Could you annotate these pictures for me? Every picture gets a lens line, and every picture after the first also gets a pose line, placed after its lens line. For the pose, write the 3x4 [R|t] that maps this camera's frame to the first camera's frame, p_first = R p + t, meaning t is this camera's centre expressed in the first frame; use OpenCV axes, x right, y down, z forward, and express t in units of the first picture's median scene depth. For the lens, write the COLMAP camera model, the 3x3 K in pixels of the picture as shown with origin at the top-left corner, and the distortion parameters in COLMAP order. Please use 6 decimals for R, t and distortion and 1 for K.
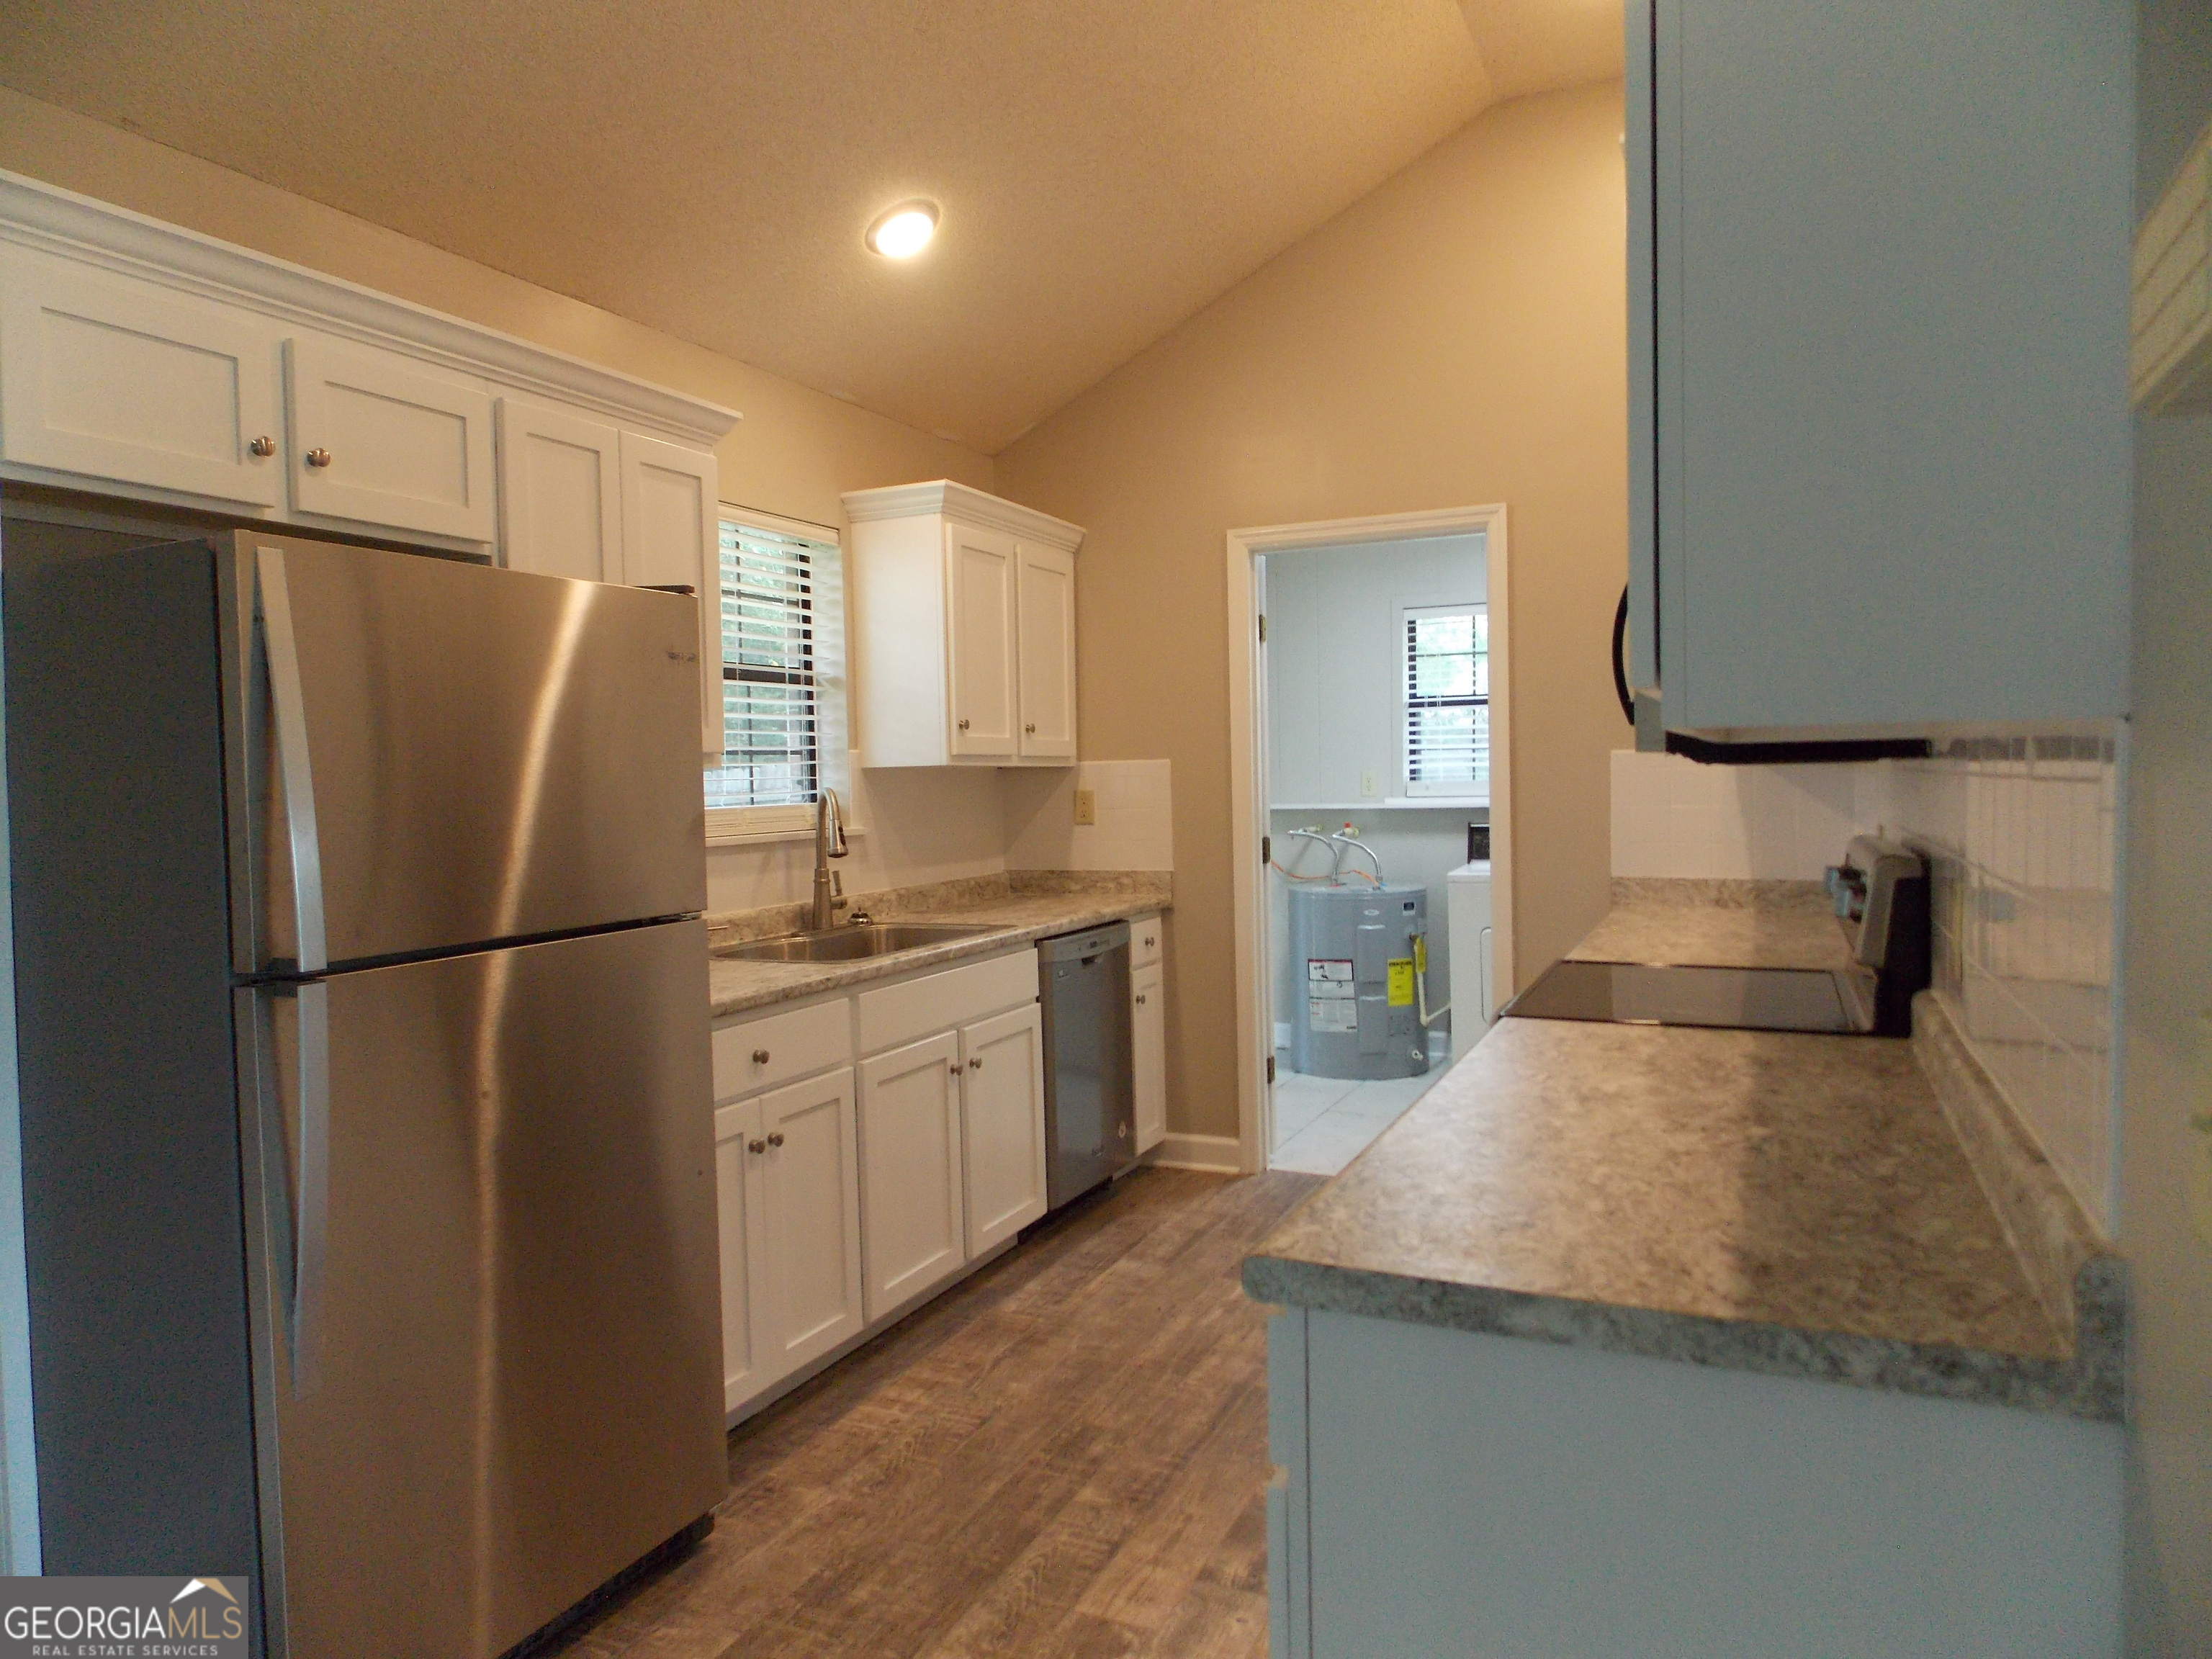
lens RADIAL K [[1451.7, 0, 1106.0], [0, 1451.7, 829.5], [0, 0, 1]] dist [0.006860, -0.026931]
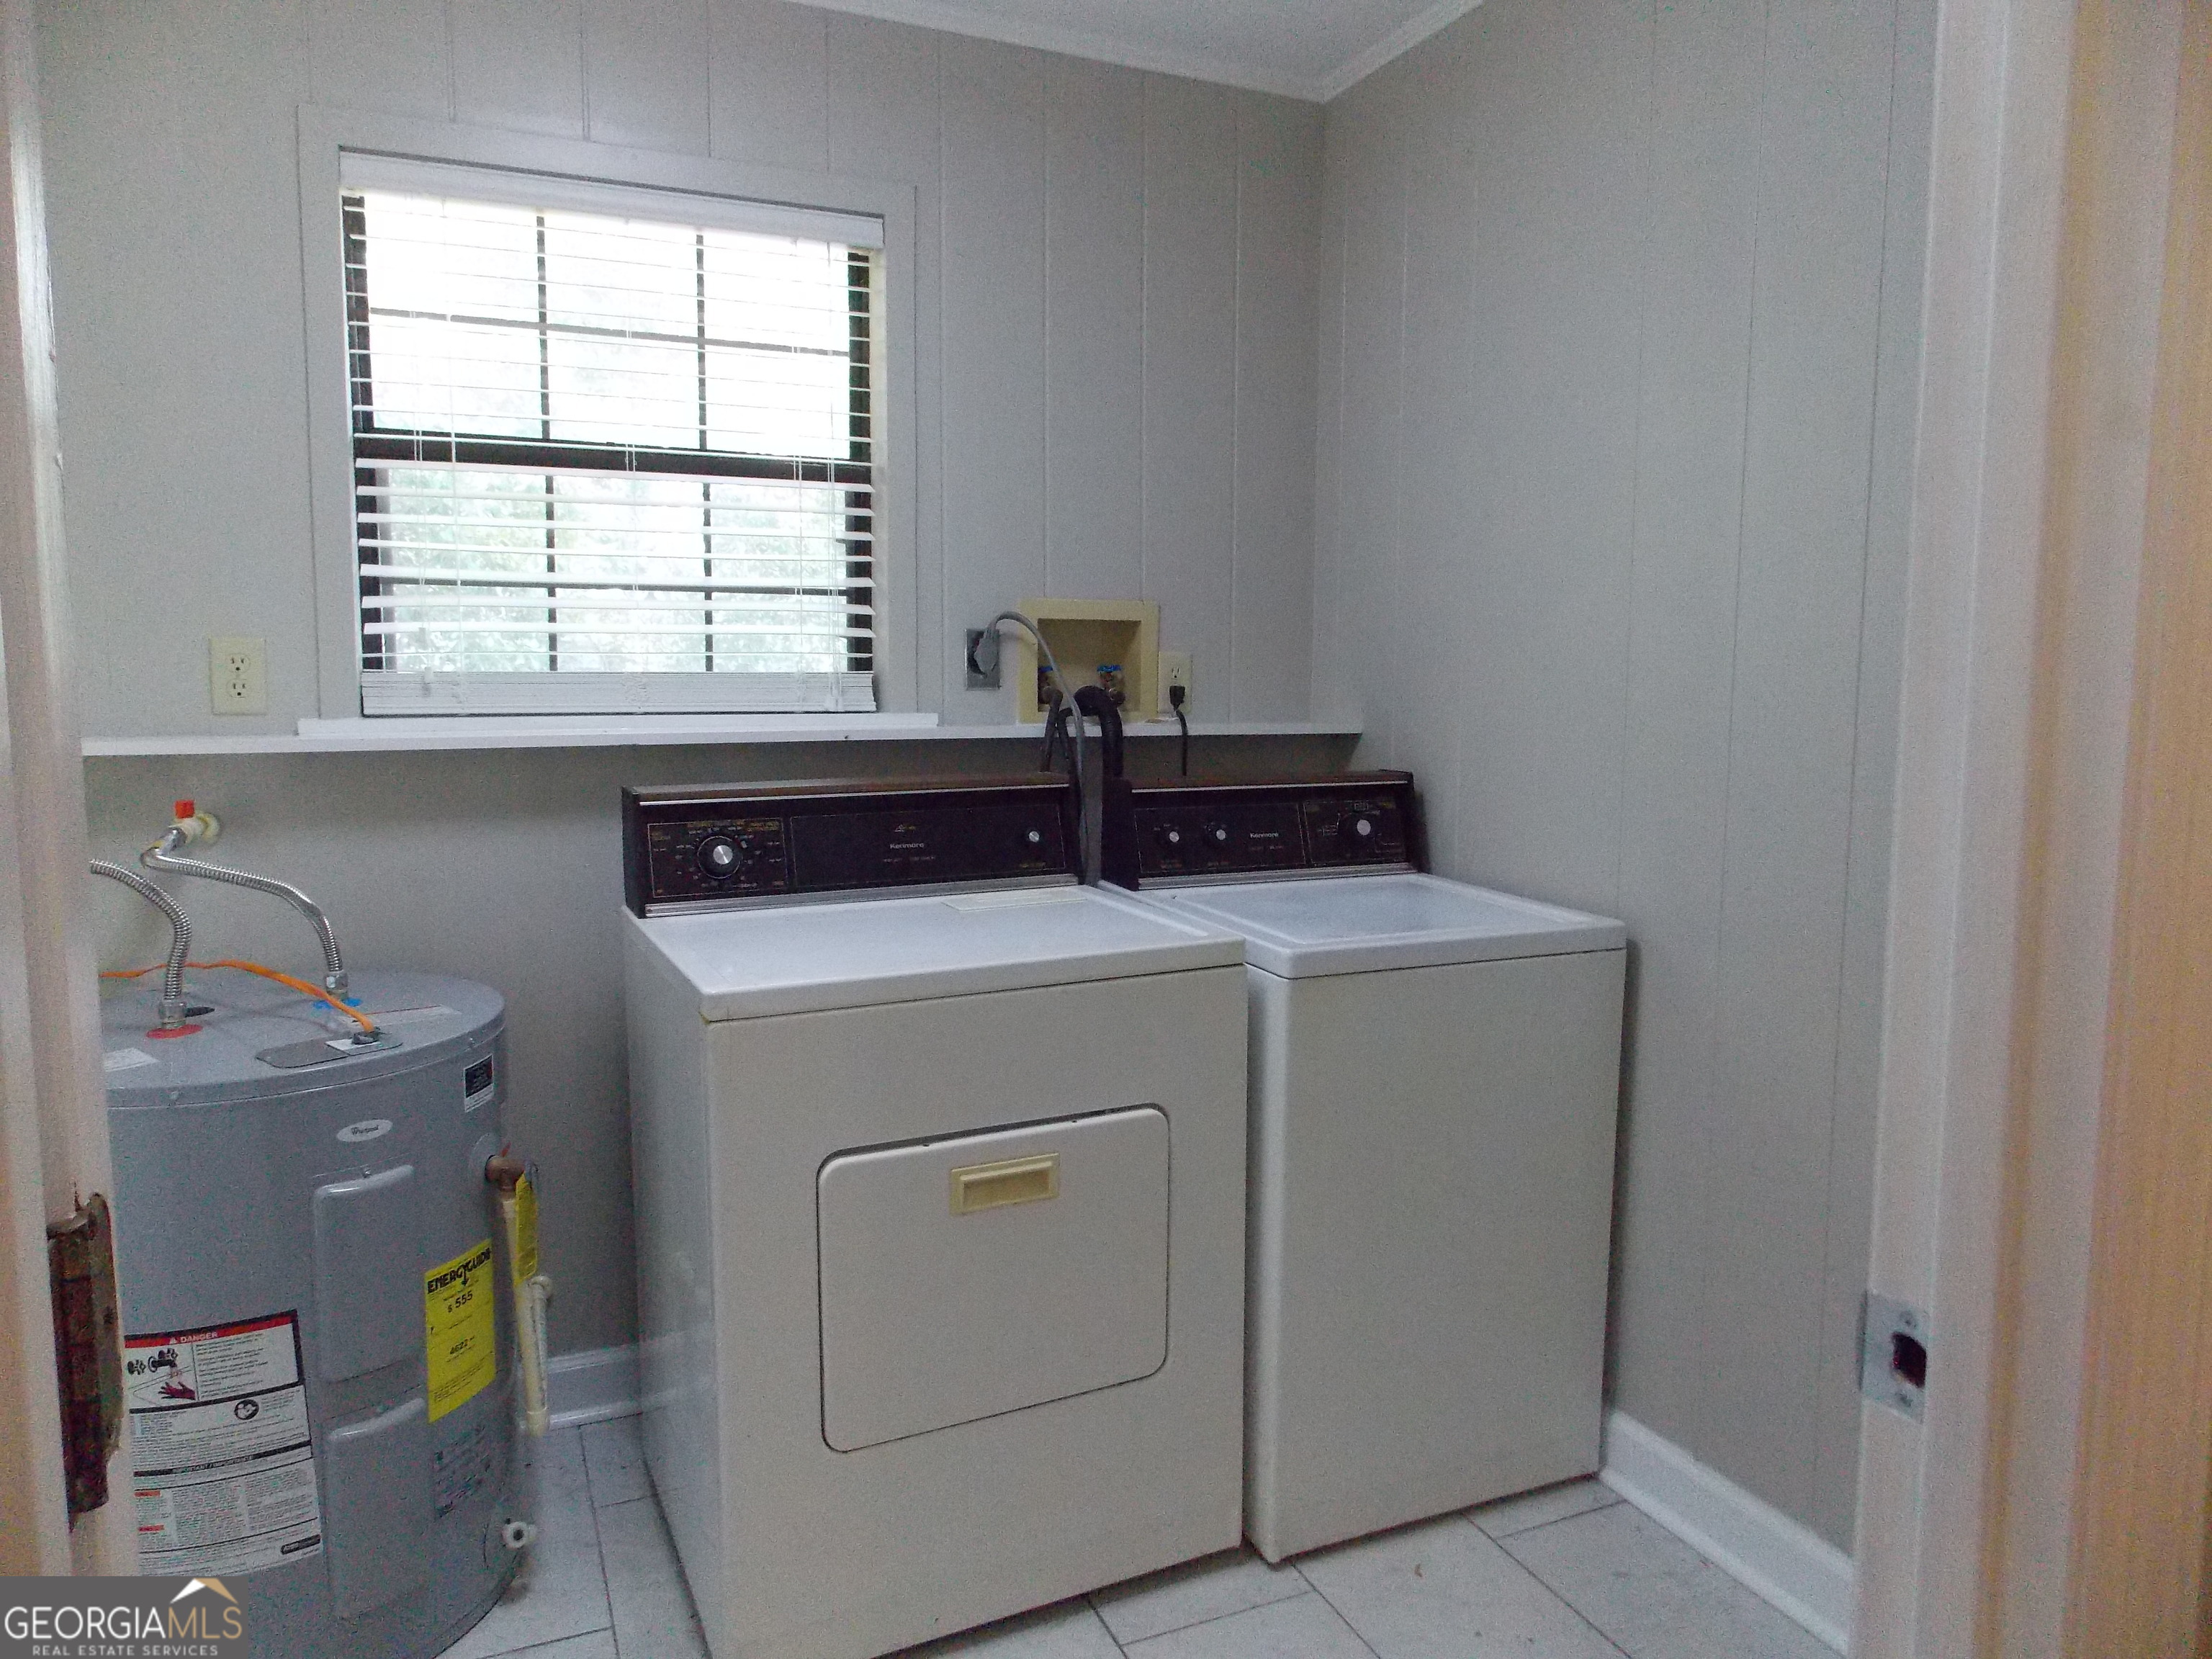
lens RADIAL K [[1451.7, 0, 1106.0], [0, 1451.7, 829.5], [0, 0, 1]] dist [0.006860, -0.026931]
pose [[0.653944, -0.057158, 0.754381, 0.063403], [0.014813, 0.997918, 0.062769, -0.014902], [-0.756398, -0.029873, 0.653429, 0.655125]]
